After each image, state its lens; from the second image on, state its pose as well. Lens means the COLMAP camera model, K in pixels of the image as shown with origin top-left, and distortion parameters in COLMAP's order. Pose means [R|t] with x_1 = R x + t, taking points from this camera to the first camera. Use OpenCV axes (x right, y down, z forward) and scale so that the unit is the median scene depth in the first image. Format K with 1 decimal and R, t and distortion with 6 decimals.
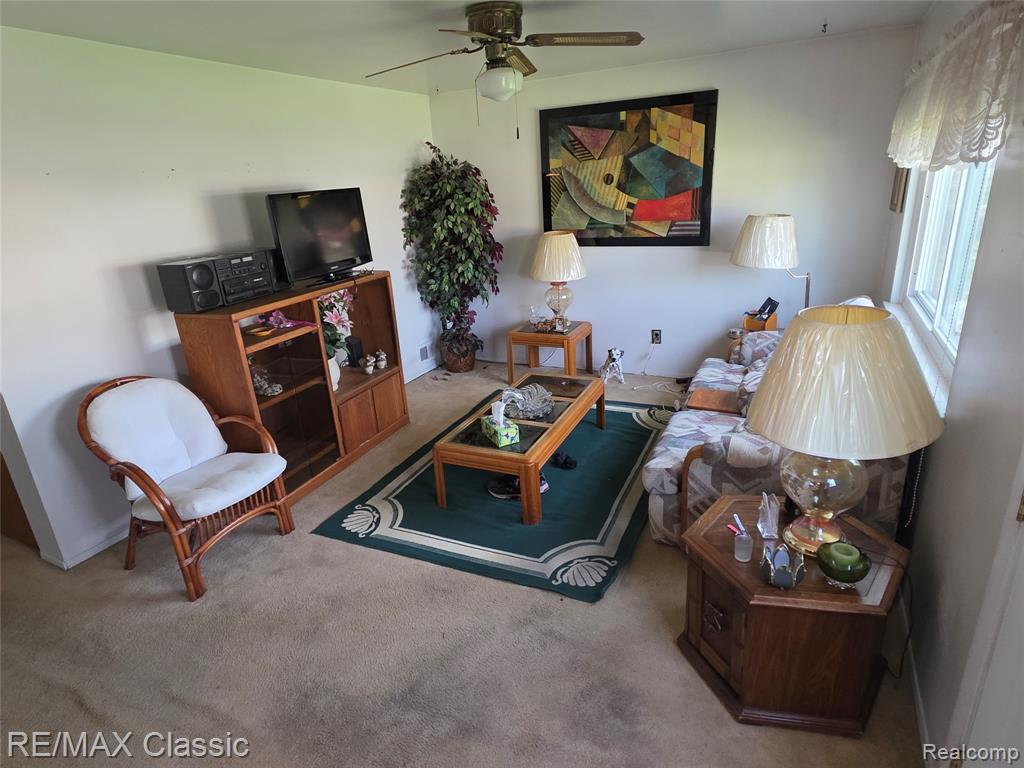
lens RADIAL K [[584.0, 0, 510.3], [0, 584.0, 387.2], [0, 0, 1]] dist [0.002665, -0.001400]
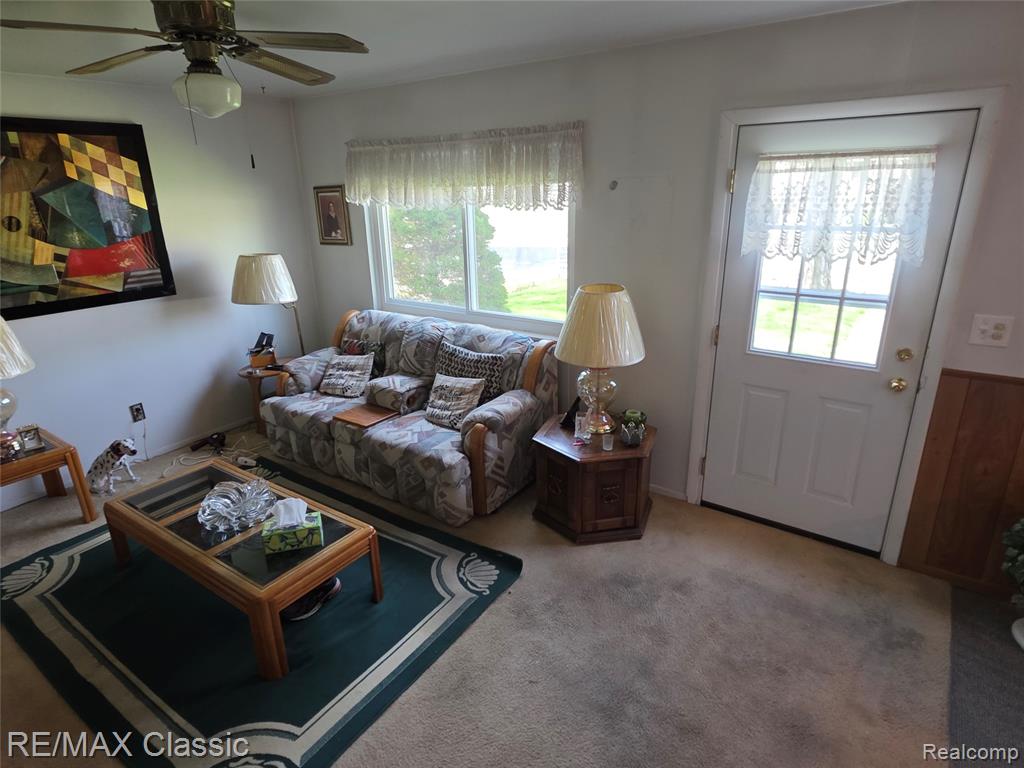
lens RADIAL K [[584.0, 0, 510.0], [0, 584.0, 381.9], [0, 0, 1]] dist [0.002665, -0.001400]
pose [[0.159042, -0.266083, 0.950739, -0.475629], [0.344939, 0.917284, 0.199017, -0.120767], [-0.925053, 0.296295, 0.237670, 0.351578]]
